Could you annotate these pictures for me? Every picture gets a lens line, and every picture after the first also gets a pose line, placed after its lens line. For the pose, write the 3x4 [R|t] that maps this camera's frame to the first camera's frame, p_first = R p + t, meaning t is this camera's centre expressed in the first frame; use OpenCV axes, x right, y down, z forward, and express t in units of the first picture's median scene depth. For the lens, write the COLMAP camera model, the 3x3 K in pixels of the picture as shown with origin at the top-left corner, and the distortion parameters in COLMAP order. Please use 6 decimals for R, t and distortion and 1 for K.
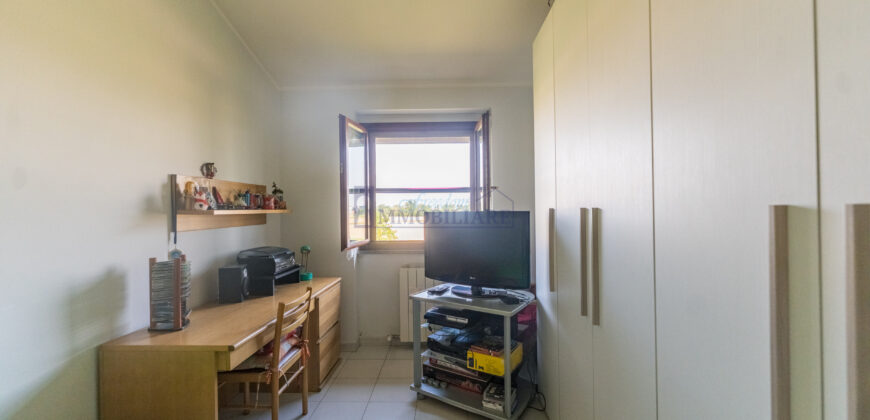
lens RADIAL K [[364.3, 0, 456.6], [0, 364.3, 213.0], [0, 0, 1]] dist [-0.000869, -0.000209]
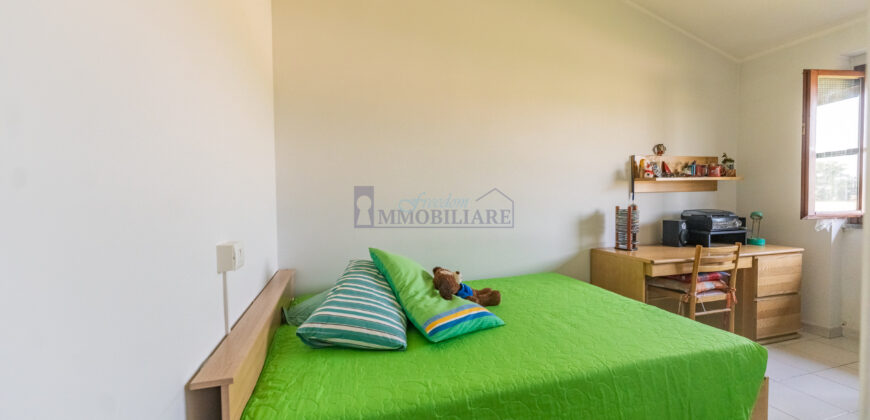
lens RADIAL K [[344.7, 0, 436.6], [0, 344.7, 211.2], [0, 0, 1]] dist [-0.001632, -0.000119]
pose [[0.313041, 0.052500, -0.948287, 0.320755], [0.010353, 0.998223, 0.058682, 0.032432], [0.949683, -0.028188, 0.311942, -0.229701]]
